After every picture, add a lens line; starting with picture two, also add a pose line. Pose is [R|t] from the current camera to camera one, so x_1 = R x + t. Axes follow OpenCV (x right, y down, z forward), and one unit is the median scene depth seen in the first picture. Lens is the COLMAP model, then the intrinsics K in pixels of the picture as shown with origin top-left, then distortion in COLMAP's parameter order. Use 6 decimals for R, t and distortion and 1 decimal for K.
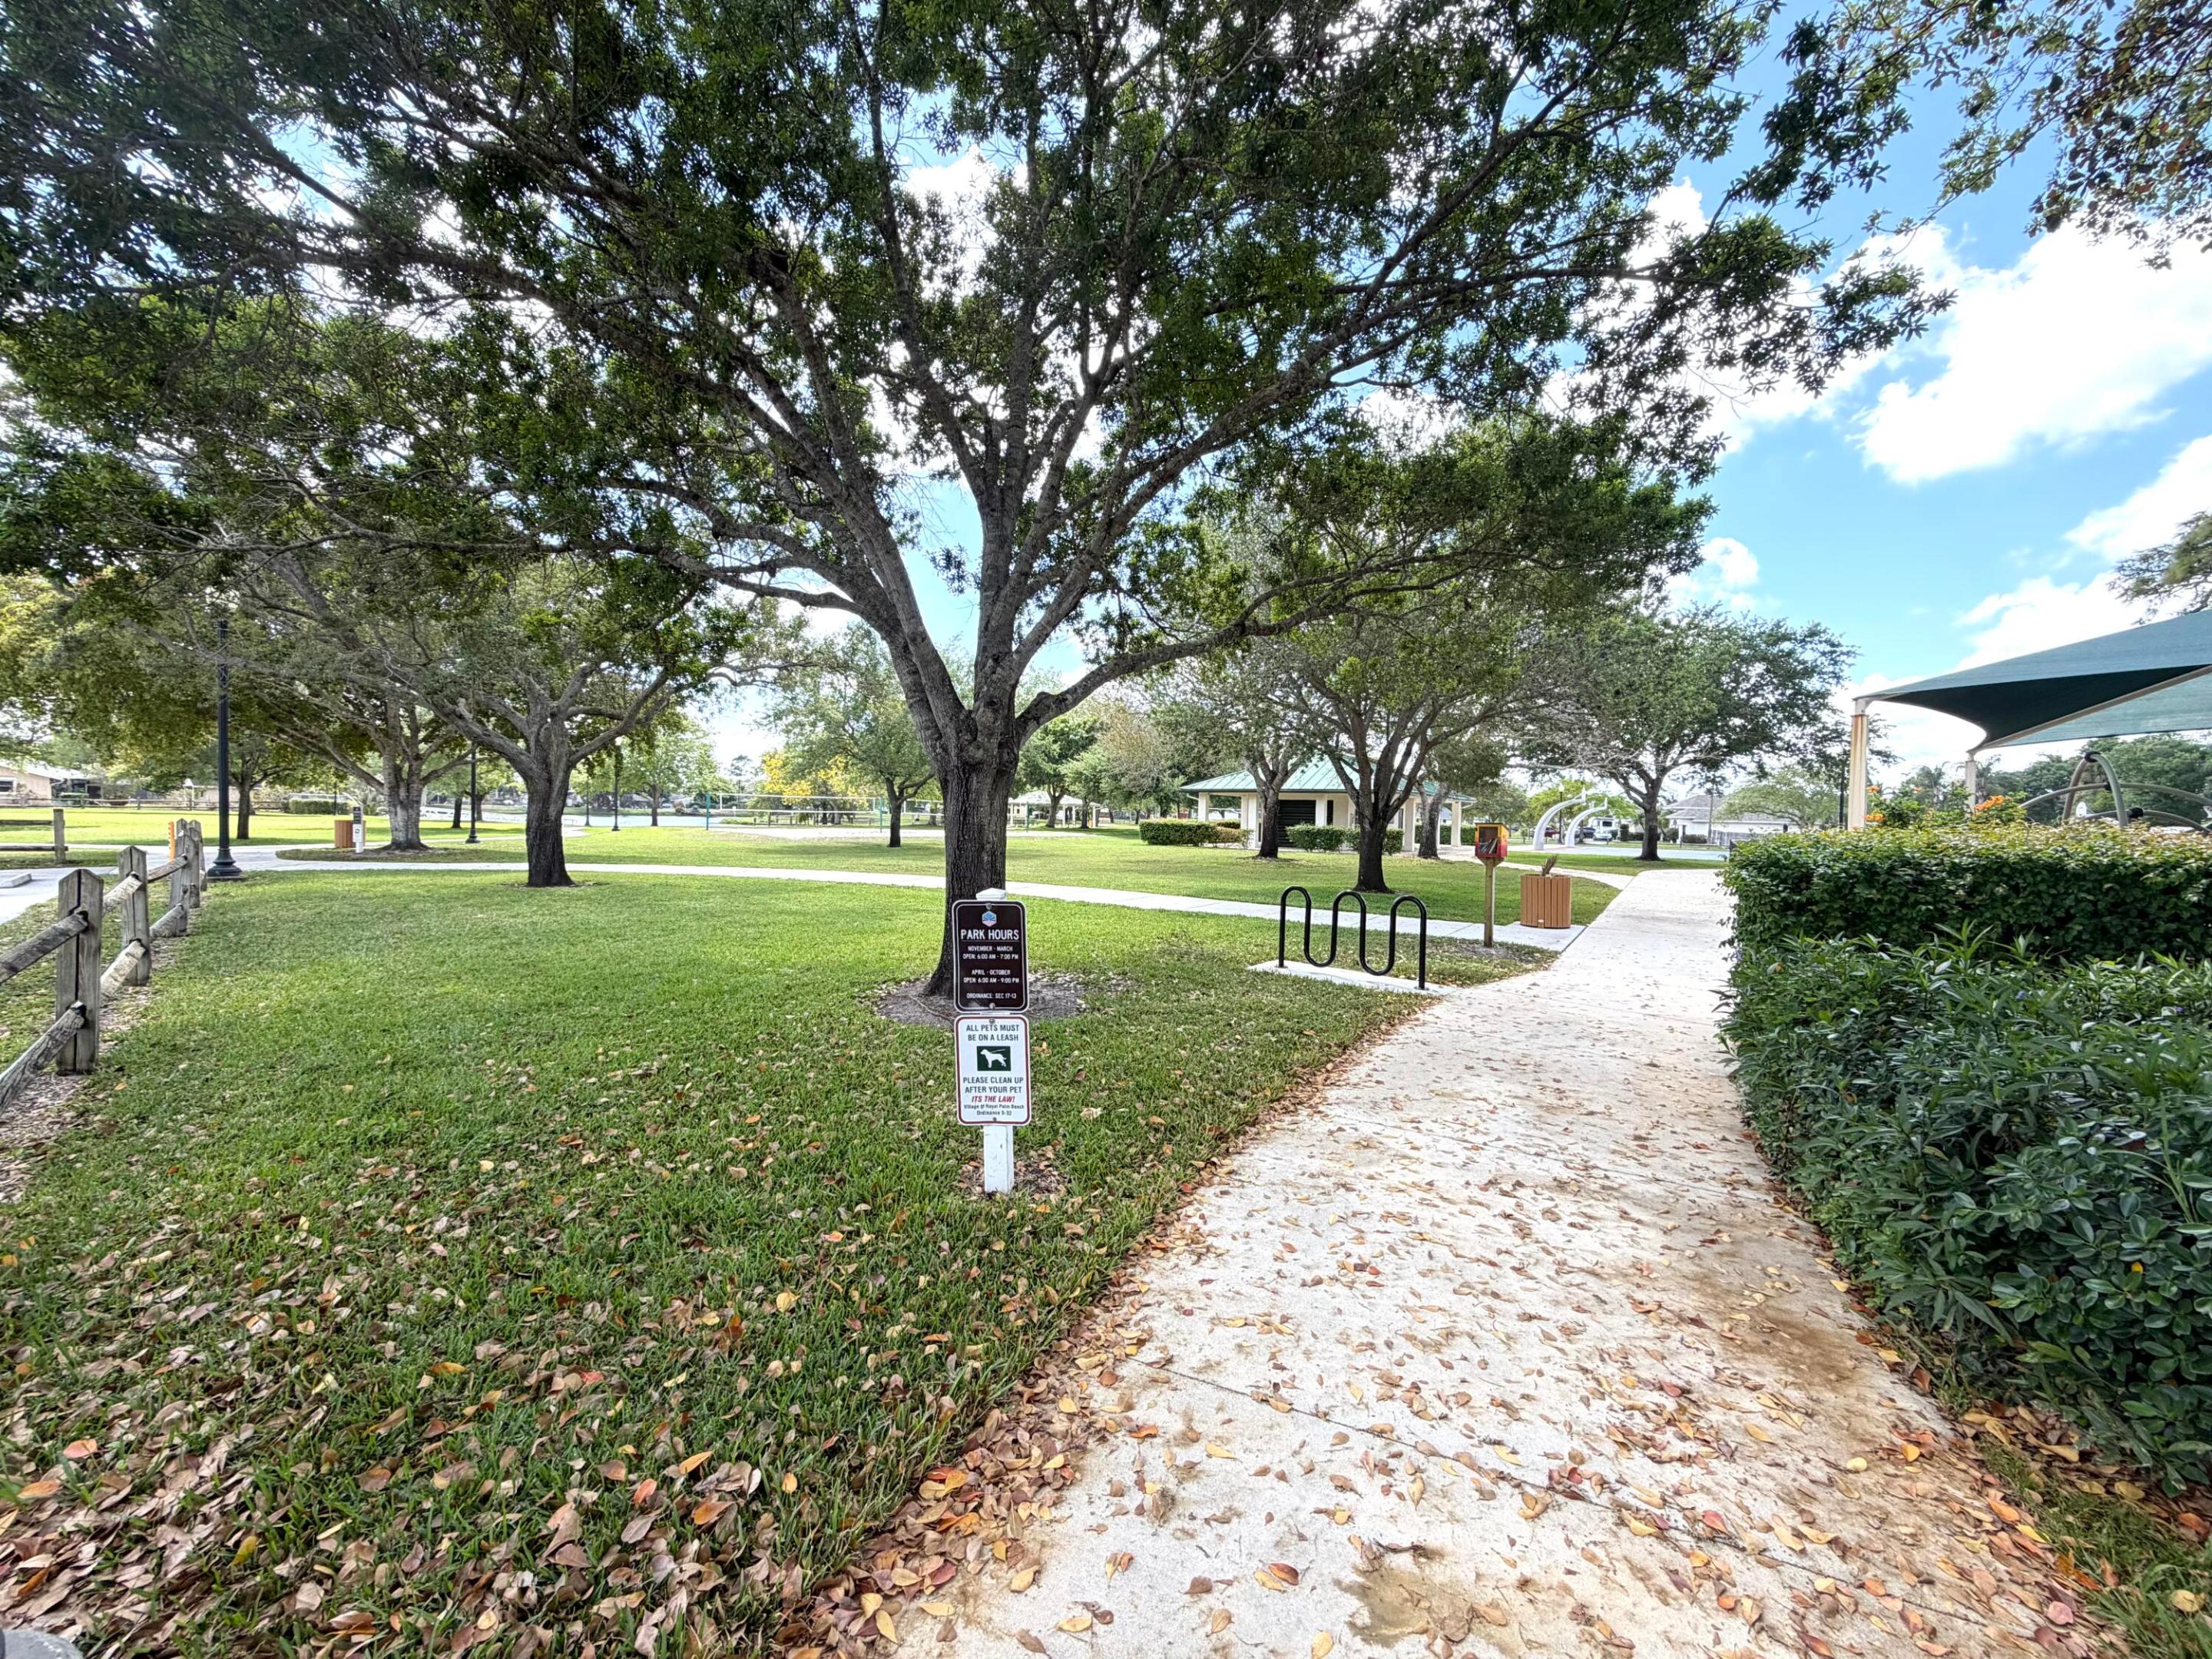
lens RADIAL K [[869.3, 0, 1106.0], [0, 869.3, 829.5], [0, 0, 1]] dist [-0.009002, 0.001095]
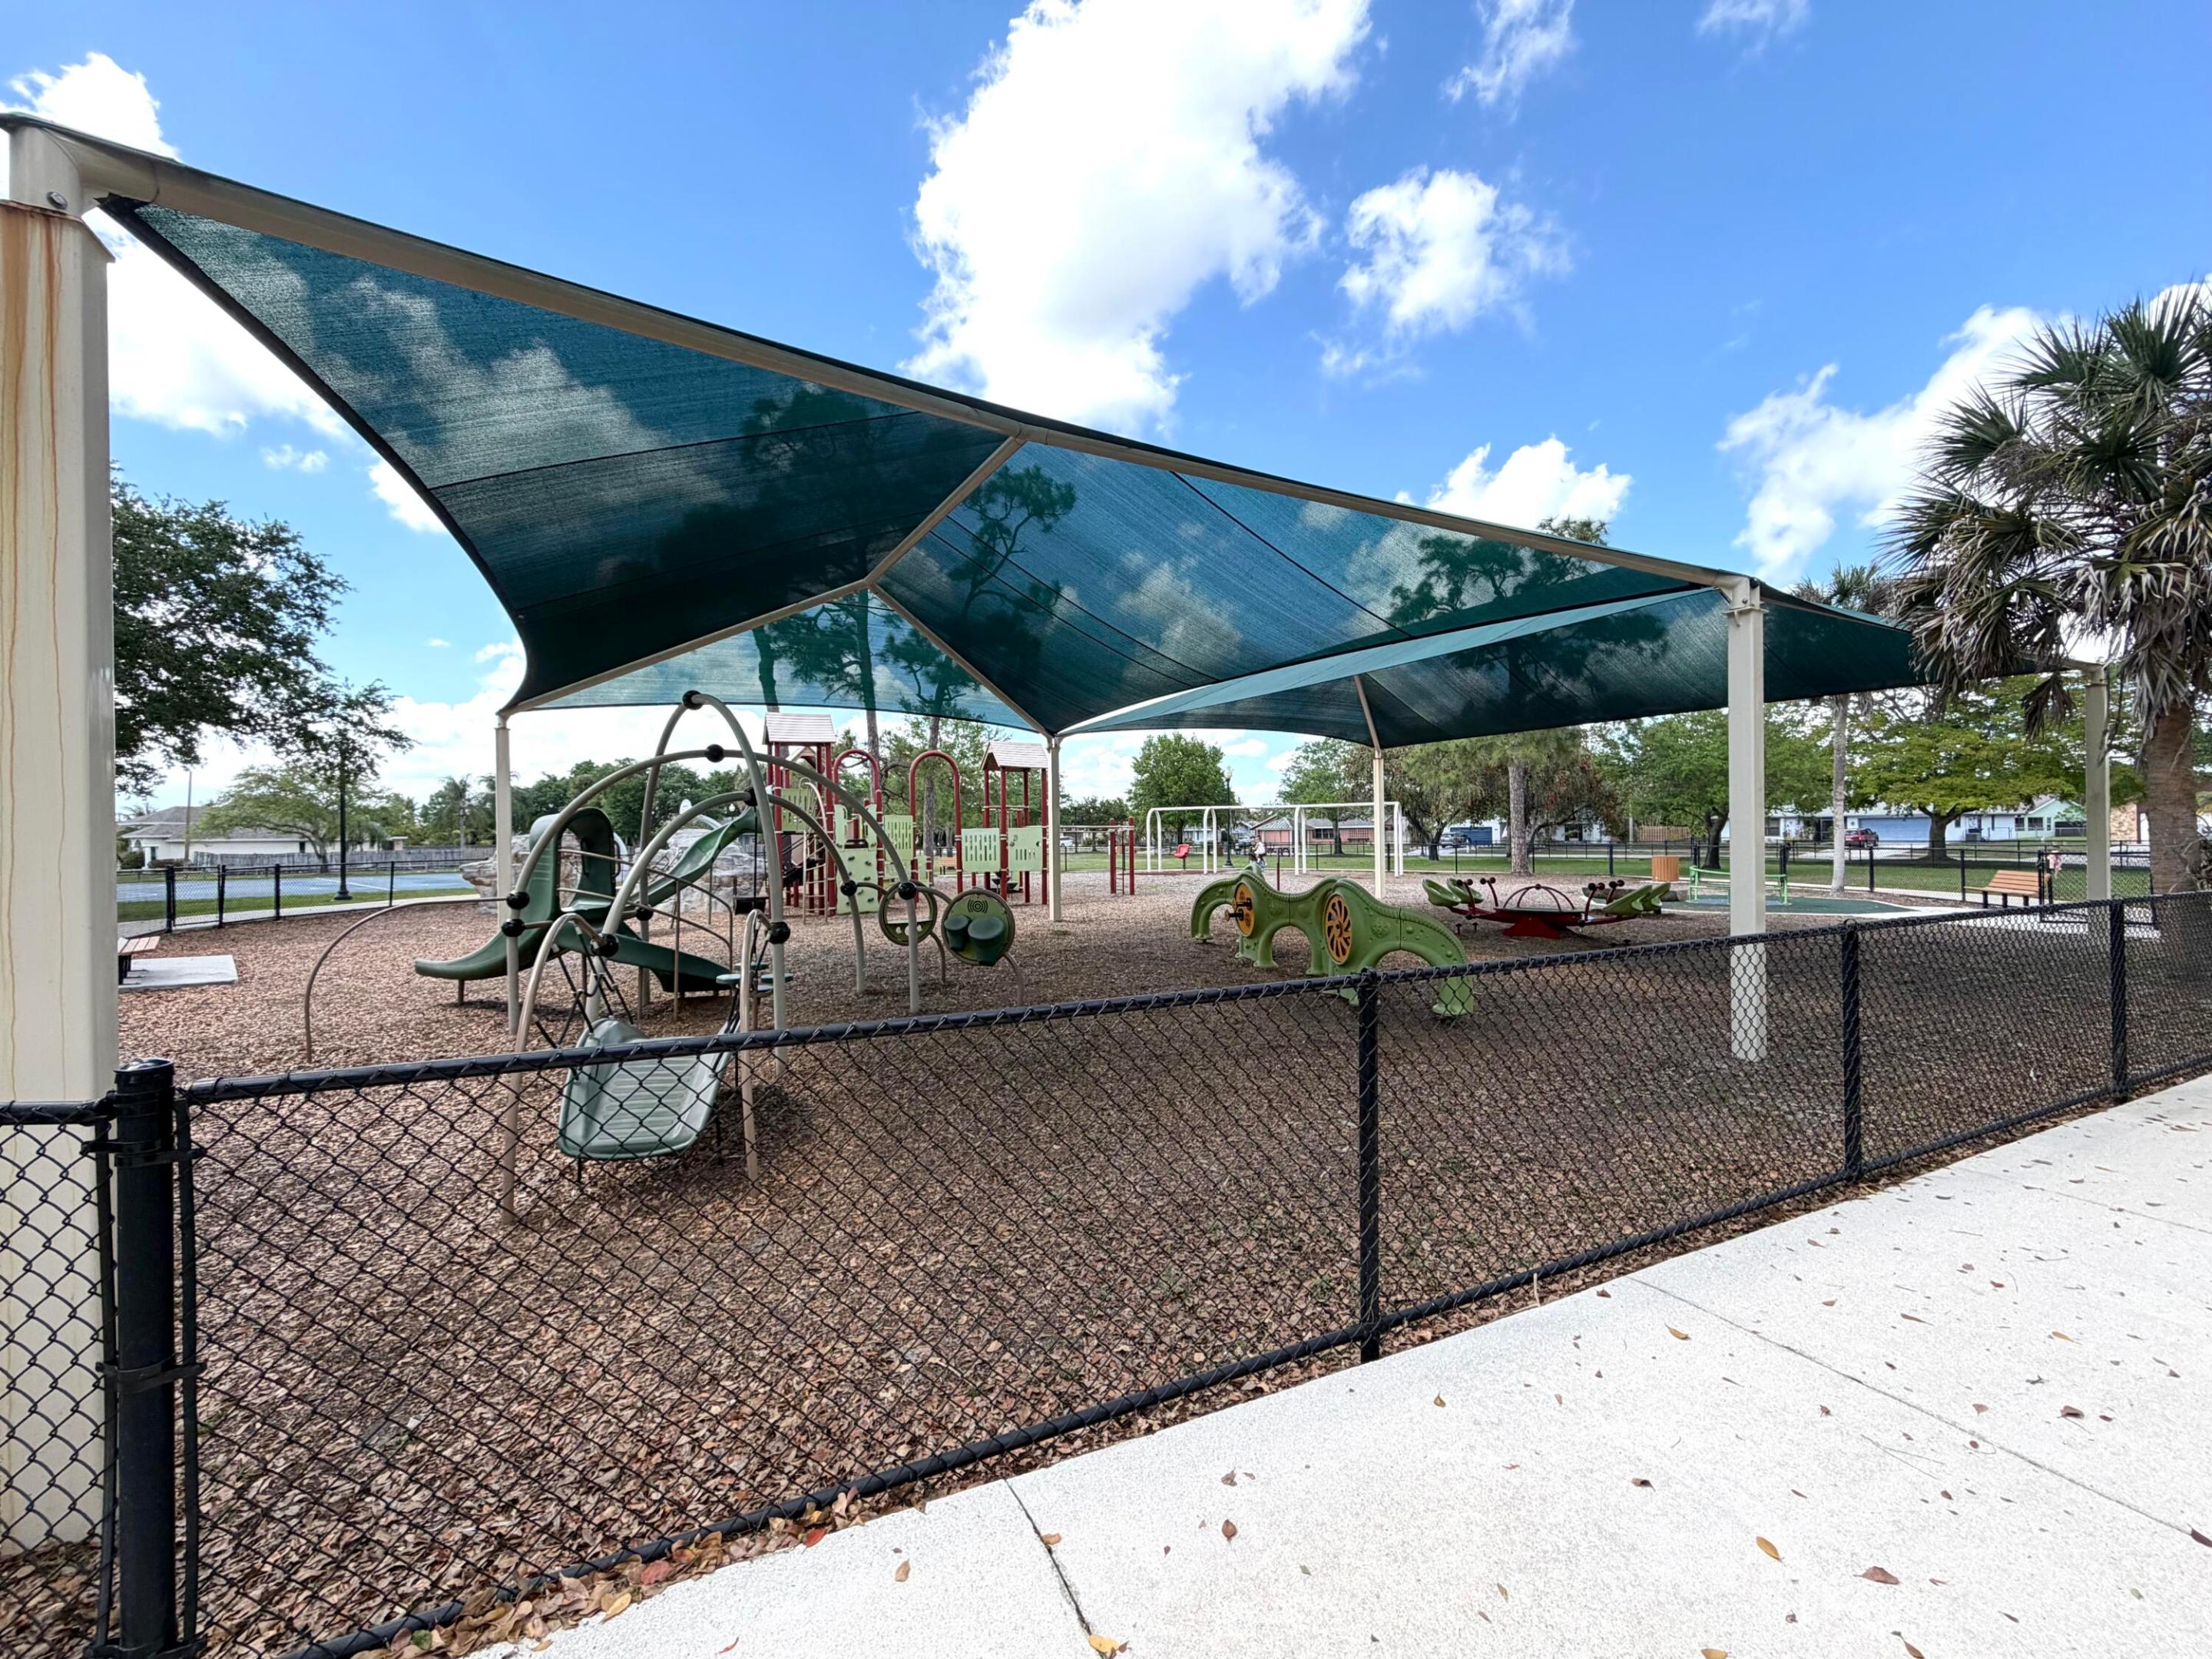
lens RADIAL K [[869.3, 0, 1106.0], [0, 869.3, 829.5], [0, 0, 1]] dist [-0.009002, 0.001095]
pose [[0.166112, -0.018218, 0.985939, 2.128249], [0.037026, 0.999240, 0.012225, 0.026863], [-0.985412, 0.034474, 0.166660, 2.184469]]
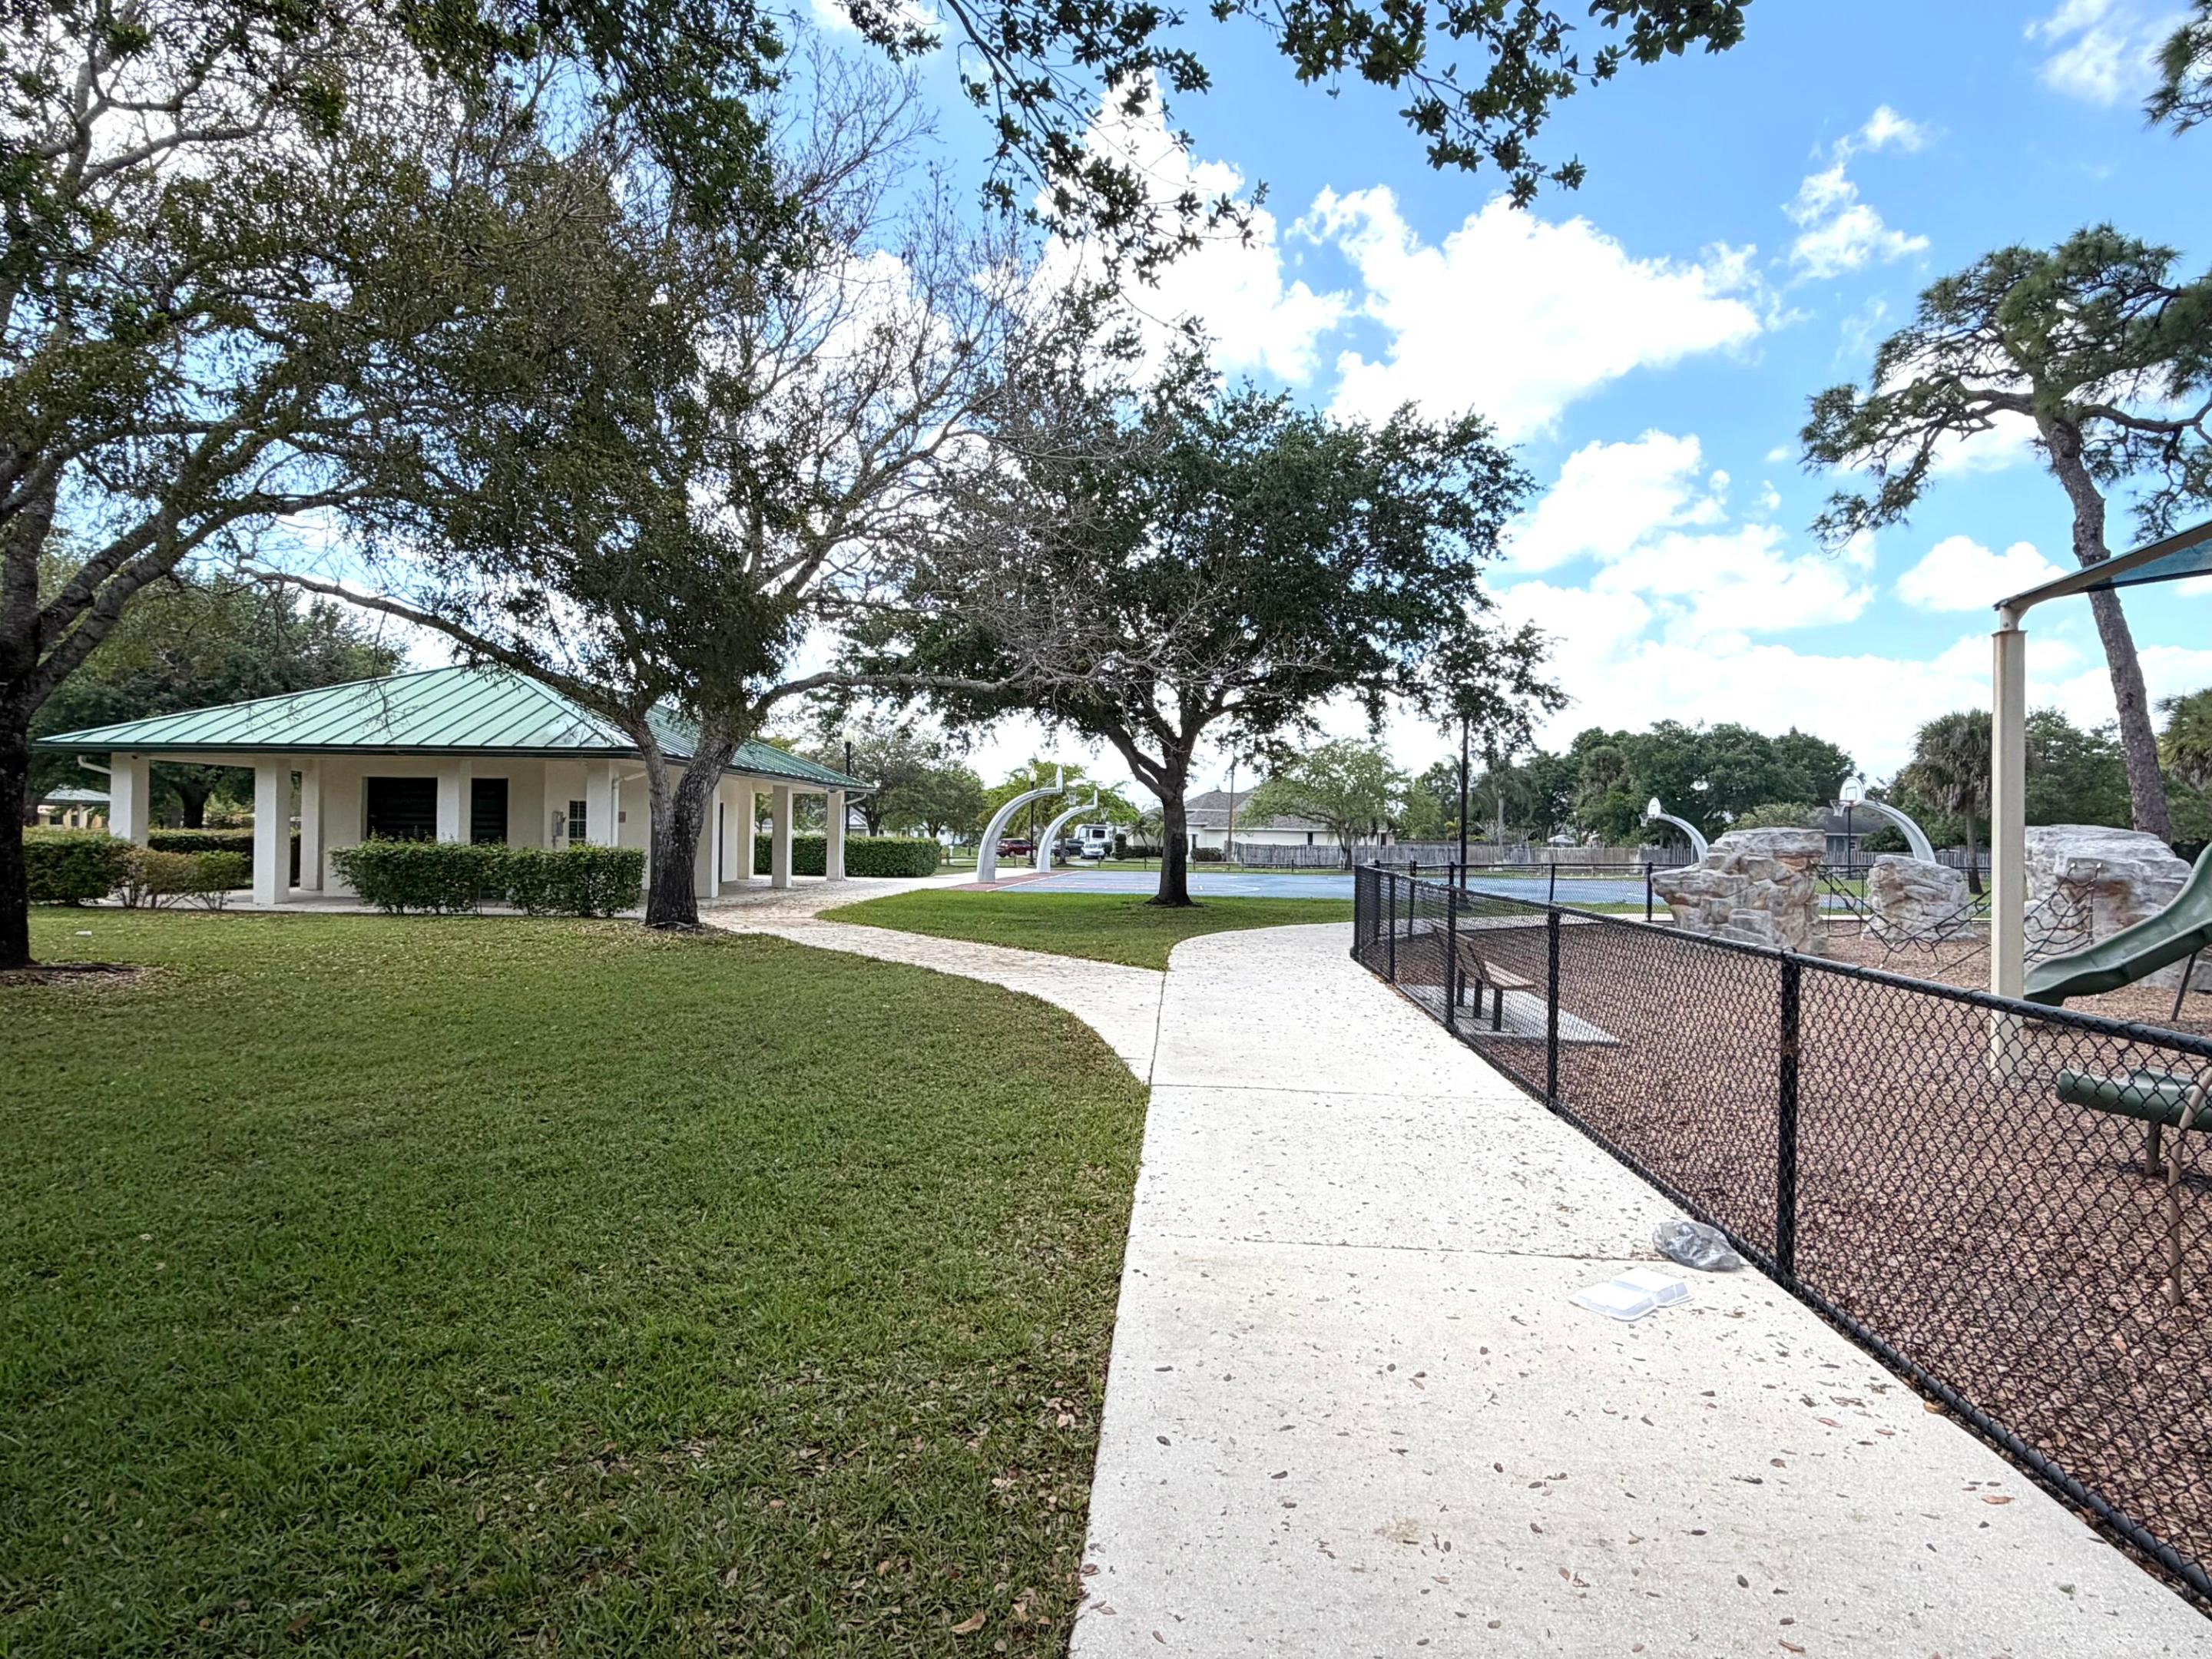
lens RADIAL K [[1269.3, 0, 1106.0], [0, 1269.3, 829.5], [0, 0, 1]] dist [-0.000218, -0.000053]
pose [[0.862719, -0.009299, 0.505598, 2.066662], [0.016672, 0.999810, -0.010060, 0.000977], [-0.505408, 0.017108, 0.862711, 3.569545]]
